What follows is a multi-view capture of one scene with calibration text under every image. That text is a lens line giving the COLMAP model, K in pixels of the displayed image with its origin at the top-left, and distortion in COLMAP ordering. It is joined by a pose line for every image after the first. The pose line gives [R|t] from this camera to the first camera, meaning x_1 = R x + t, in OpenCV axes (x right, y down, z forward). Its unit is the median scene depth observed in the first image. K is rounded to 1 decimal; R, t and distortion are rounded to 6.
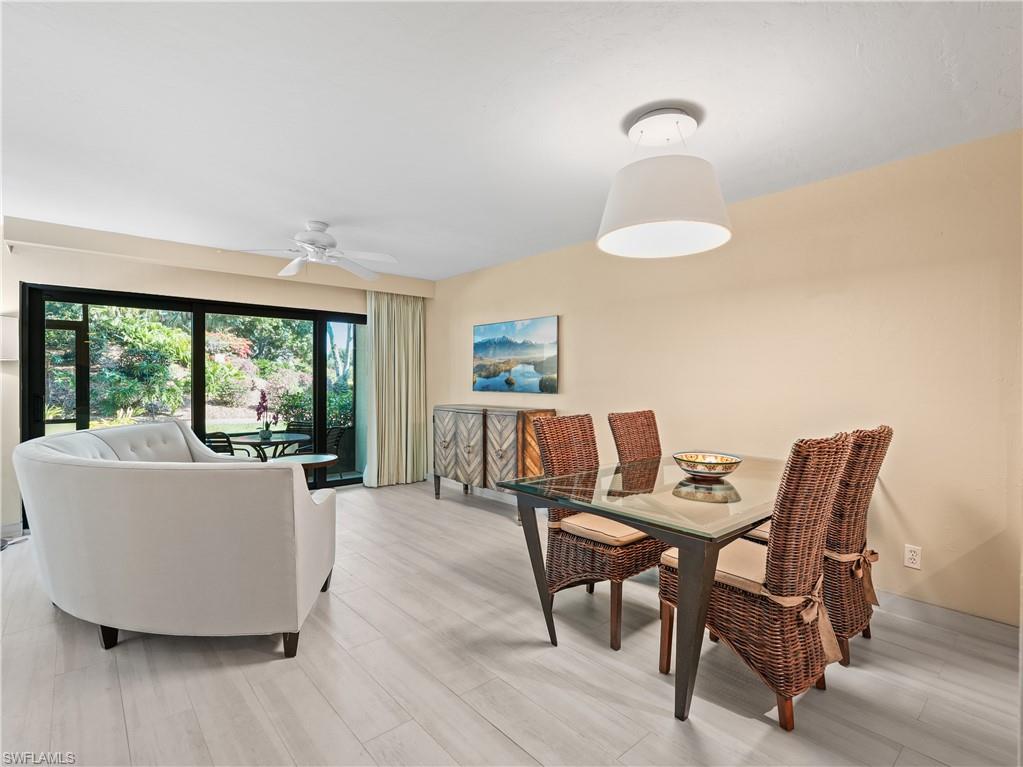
lens RADIAL K [[514.2, 0, 496.8], [0, 514.2, 383.8], [0, 0, 1]] dist [0.022908, -0.000563]
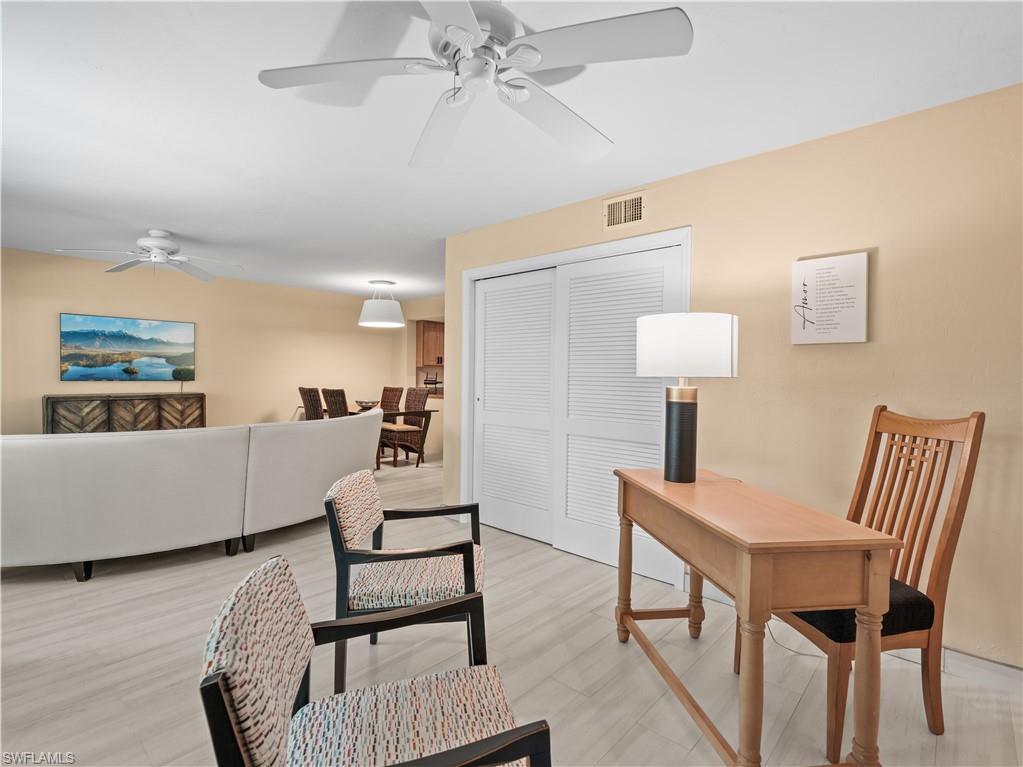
lens RADIAL K [[489.6, 0, 511.5], [0, 489.6, 383.5], [0, 0, 1]] dist [-0.004437, -0.000007]
pose [[-0.142654, -0.024452, 0.989471, -1.158399], [-0.007382, 0.999693, 0.023640, -0.008817], [-0.989745, -0.003932, -0.142791, 0.314971]]
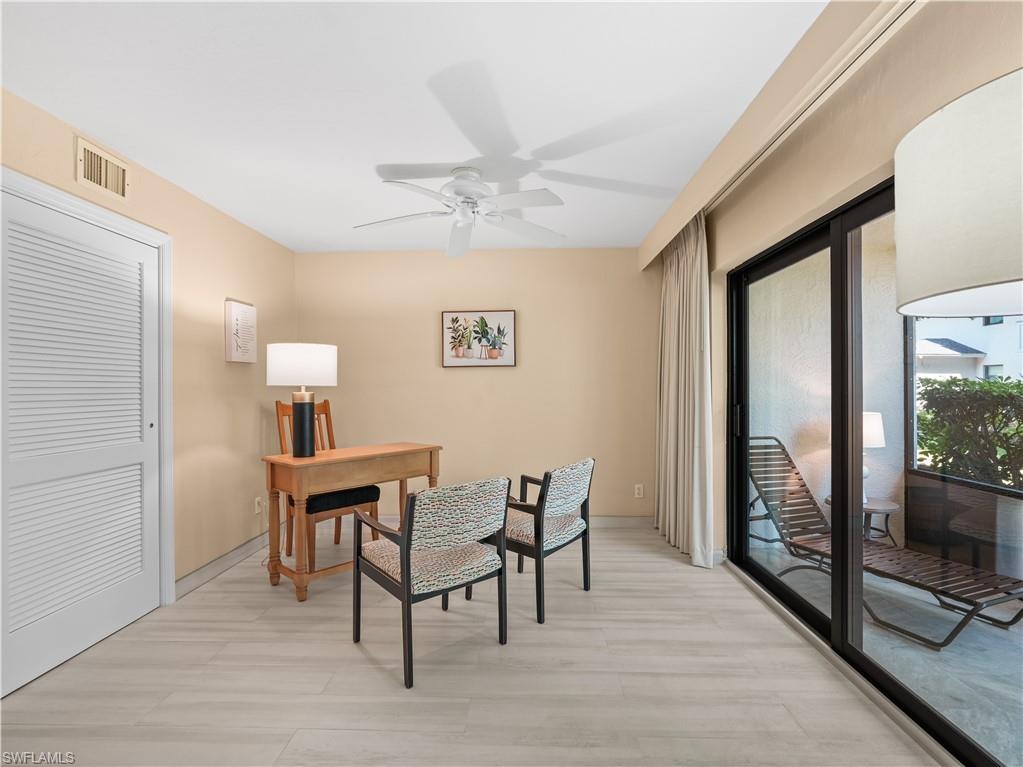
lens RADIAL K [[508.7, 0, 512.3], [0, 508.7, 388.9], [0, 0, 1]] dist [-0.005133, 0.000644]
pose [[-0.670307, 0.003010, -0.742078, -0.482236], [-0.002581, 0.999976, 0.006388, -0.006196], [0.742080, 0.006197, -0.670283, 0.701886]]
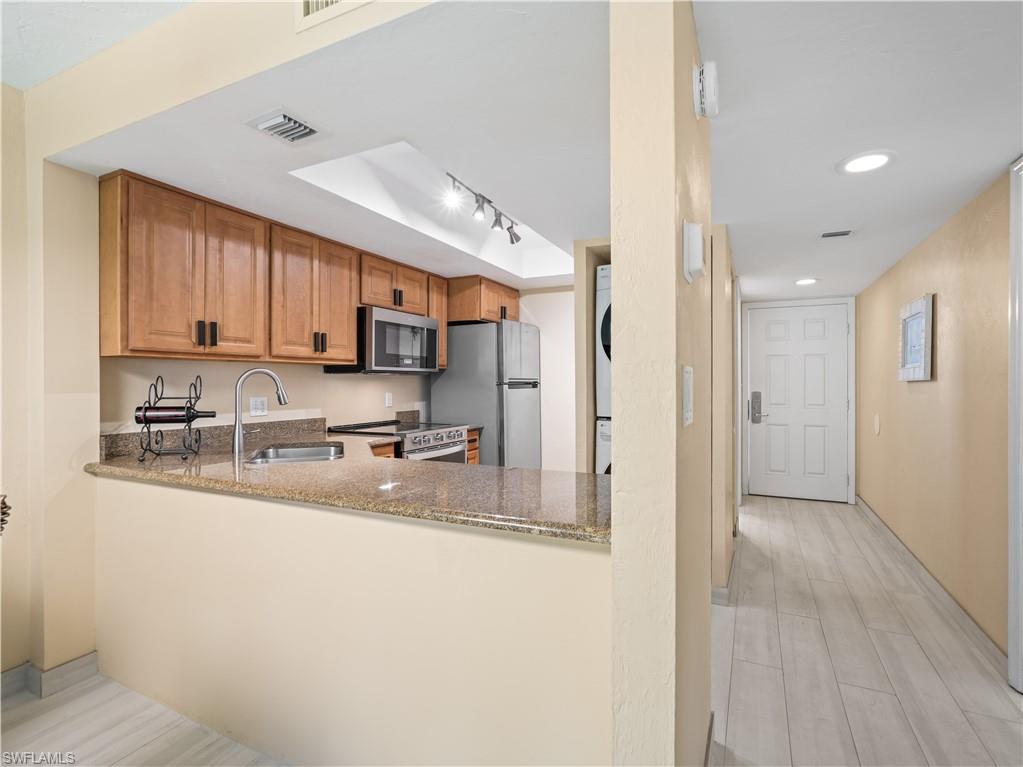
lens RADIAL K [[502.4, 0, 511.3], [0, 502.4, 381.1], [0, 0, 1]] dist [-0.005570, -0.000074]
pose [[-0.413226, -0.002119, 0.910626, -0.034733], [0.005662, 0.999972, 0.004896, -0.002347], [-0.910611, 0.007179, -0.413202, 0.254704]]
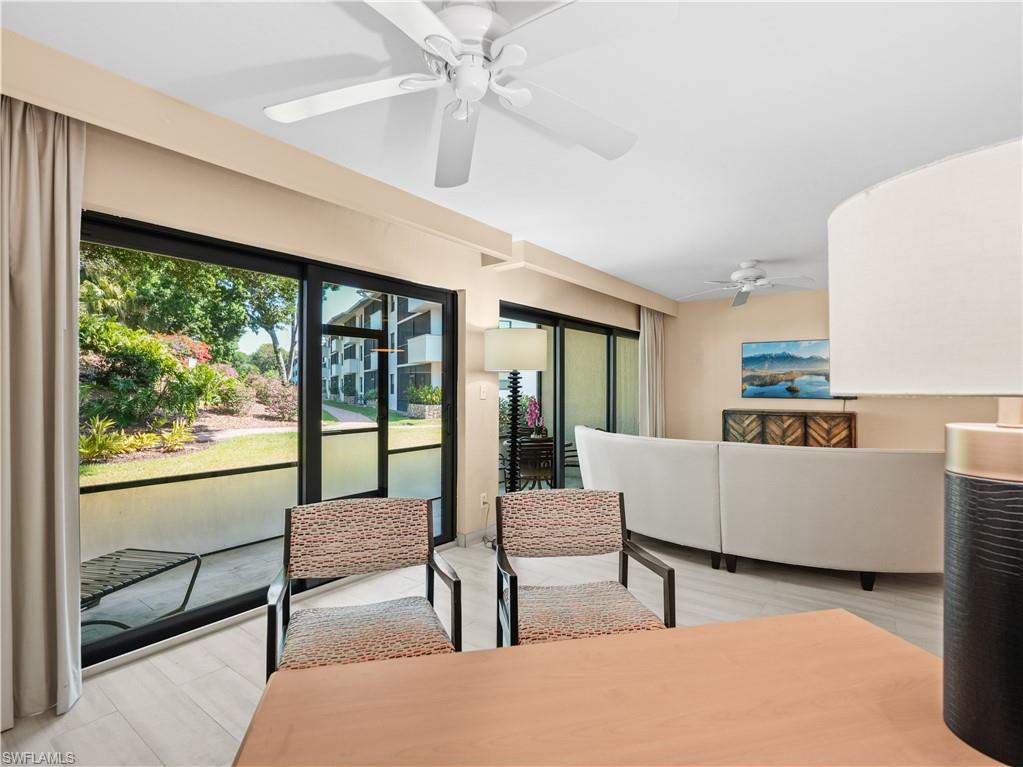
lens RADIAL K [[502.4, 0, 511.3], [0, 502.4, 381.1], [0, 0, 1]] dist [-0.005570, -0.000074]
pose [[0.968142, -0.000318, 0.250401, -0.920129], [0.004272, 0.999875, -0.015247, -0.008790], [-0.250365, 0.015831, 0.968022, 0.006814]]
